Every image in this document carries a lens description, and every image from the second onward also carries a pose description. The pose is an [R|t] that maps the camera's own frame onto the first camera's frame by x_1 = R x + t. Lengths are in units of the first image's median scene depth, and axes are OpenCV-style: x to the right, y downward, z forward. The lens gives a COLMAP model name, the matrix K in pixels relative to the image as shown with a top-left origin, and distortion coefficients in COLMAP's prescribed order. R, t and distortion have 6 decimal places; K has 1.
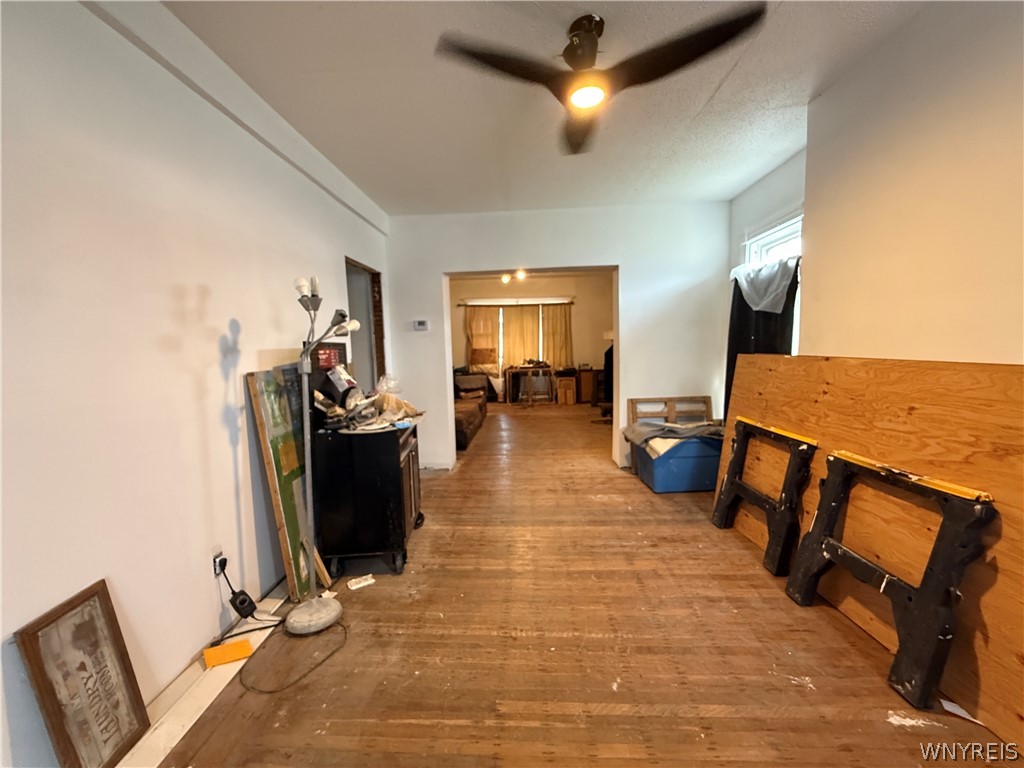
lens RADIAL K [[411.2, 0, 512.0], [0, 411.2, 384.0], [0, 0, 1]] dist [0.000161, 0.000004]
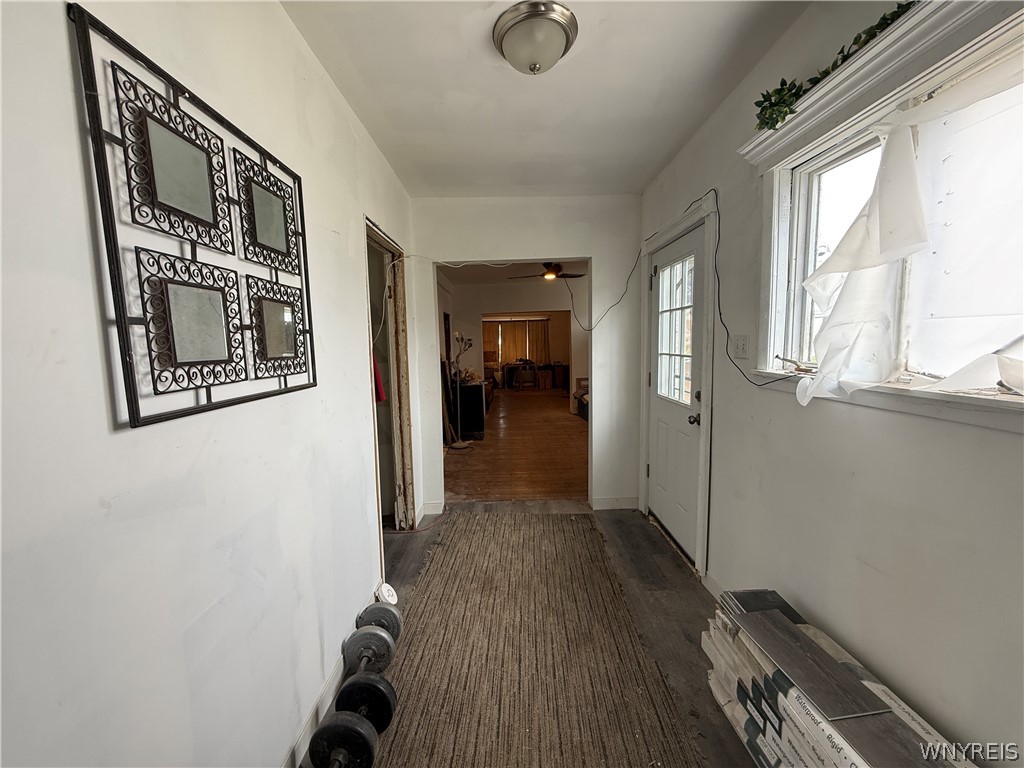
lens RADIAL K [[411.2, 0, 512.0], [0, 411.2, 384.0], [0, 0, 1]] dist [0.000161, 0.000004]
pose [[0.998700, -0.007476, 0.050428, -0.060144], [0.007513, 0.999972, -0.000534, 0.030767], [-0.050422, 0.000913, 0.998728, -0.453394]]
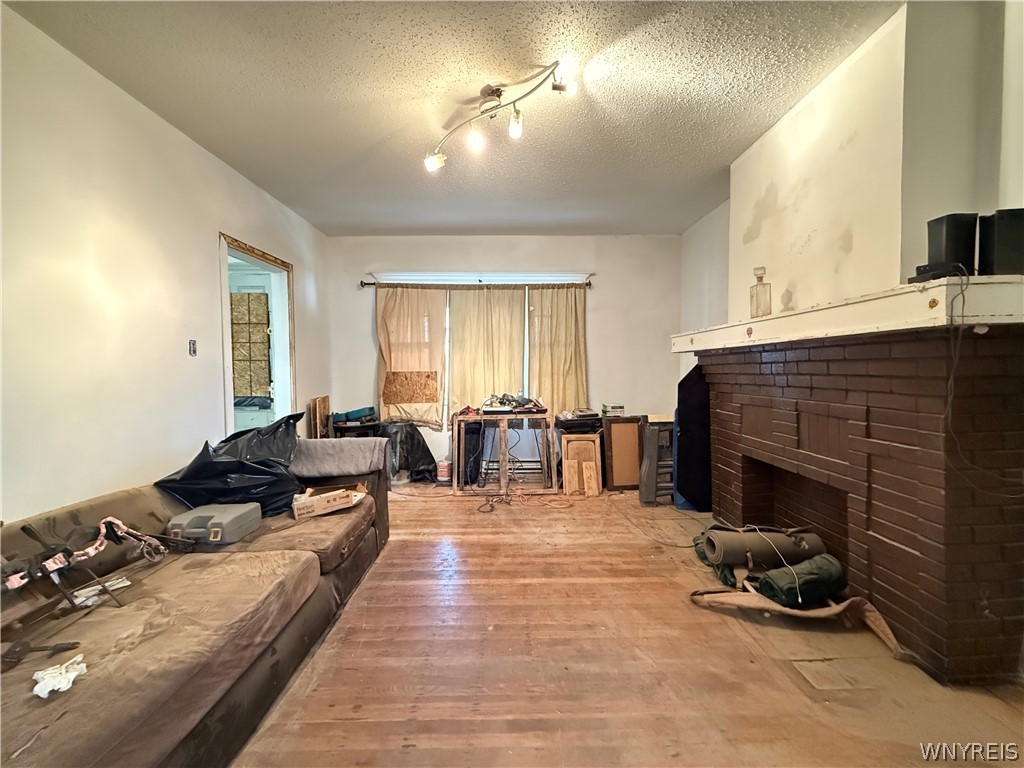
lens RADIAL K [[411.2, 0, 512.0], [0, 411.2, 384.0], [0, 0, 1]] dist [0.000161, 0.000004]
pose [[0.998225, 0.014899, 0.057658, 0.024364], [-0.010598, 0.997188, -0.074186, -0.036473], [-0.058602, 0.073443, 0.995576, 0.511269]]
